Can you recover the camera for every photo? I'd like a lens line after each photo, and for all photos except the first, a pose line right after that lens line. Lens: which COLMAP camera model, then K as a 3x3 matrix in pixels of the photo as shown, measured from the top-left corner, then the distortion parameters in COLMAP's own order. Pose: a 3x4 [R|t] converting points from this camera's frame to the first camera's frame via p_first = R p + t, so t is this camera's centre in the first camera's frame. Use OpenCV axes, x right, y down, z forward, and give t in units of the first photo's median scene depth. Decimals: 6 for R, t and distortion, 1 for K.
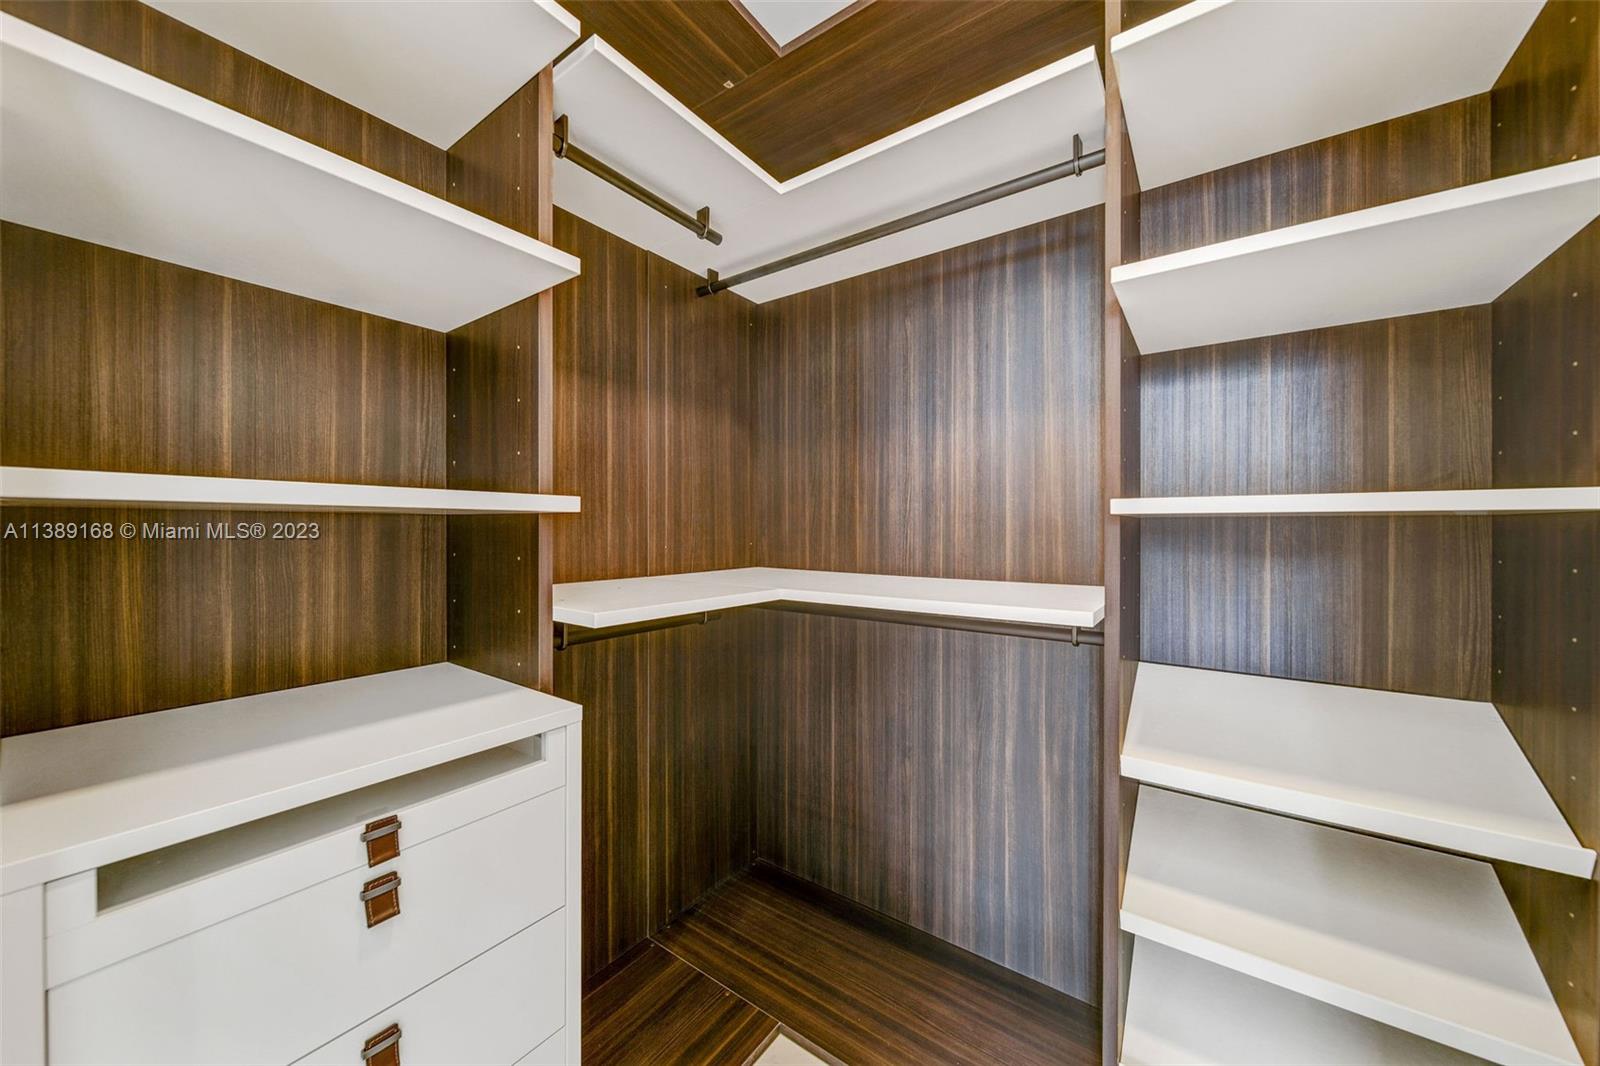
lens RADIAL K [[573.0, 0, 801.0], [0, 573.0, 530.2], [0, 0, 1]] dist [-0.003128, 0.000126]
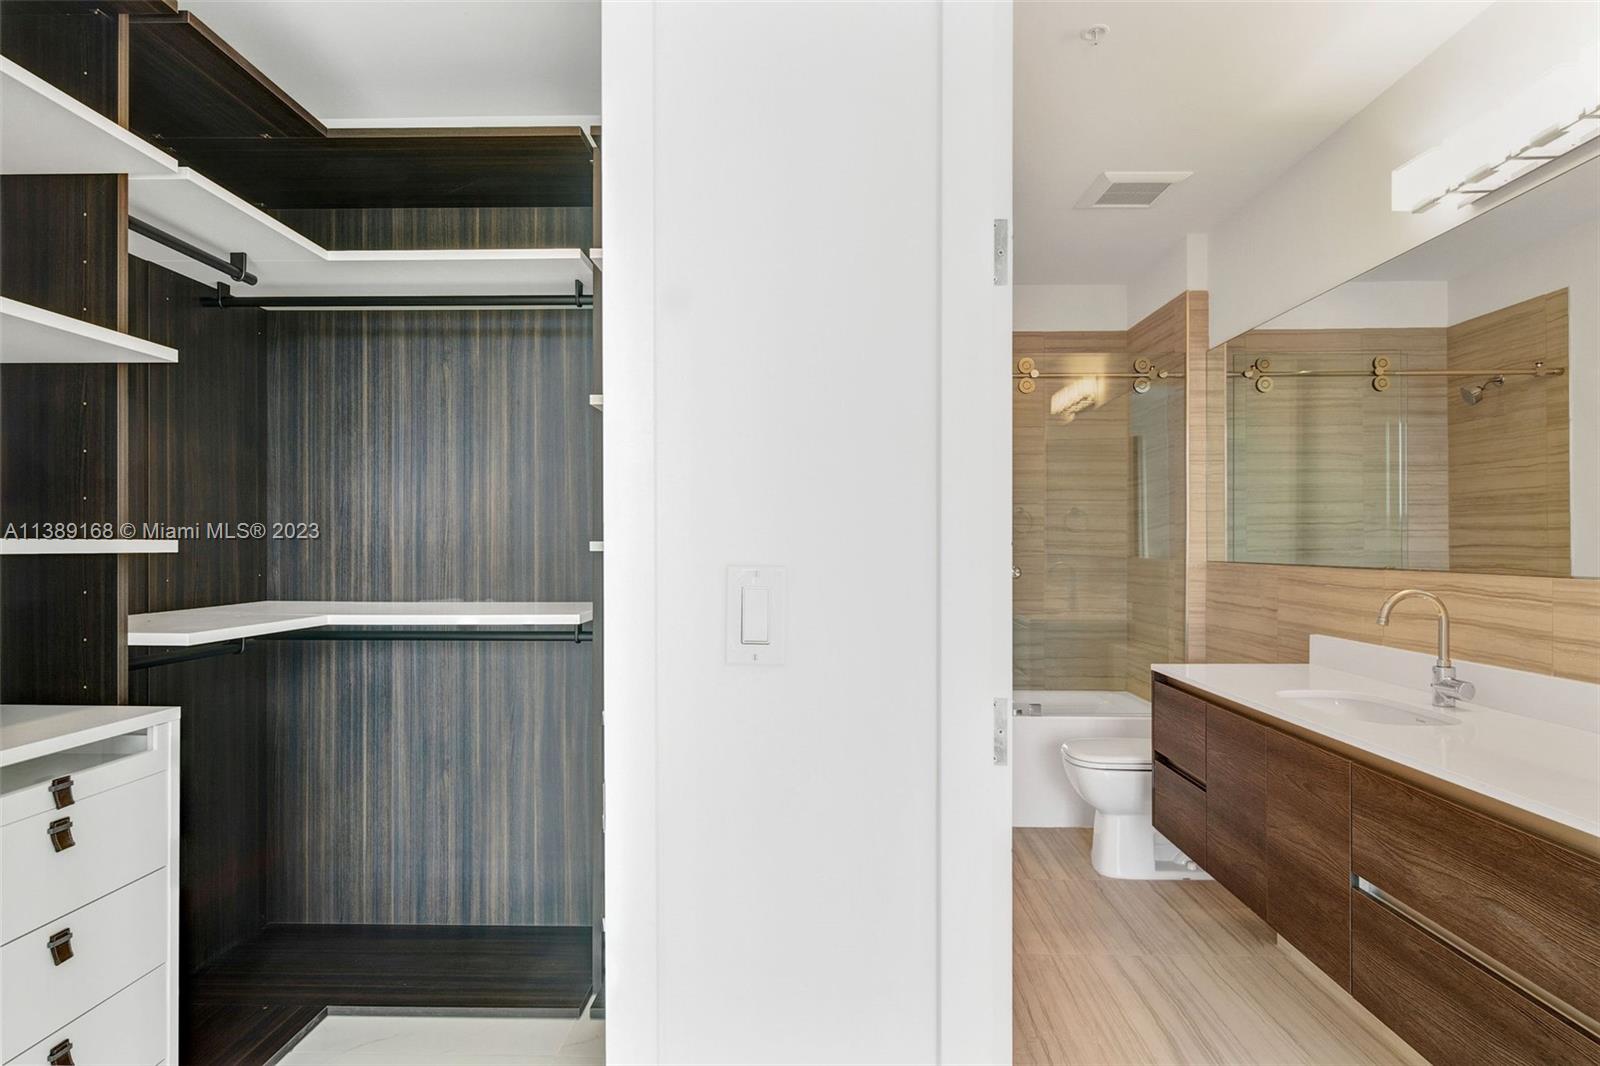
lens RADIAL K [[859.3, 0, 802.8], [0, 859.3, 542.8], [0, 0, 1]] dist [0.004090, 0.000575]
pose [[0.825890, -0.000363, 0.563832, -0.183828], [0.003236, 0.999986, -0.004097, -0.024012], [-0.563822, 0.005208, 0.825880, -0.768005]]
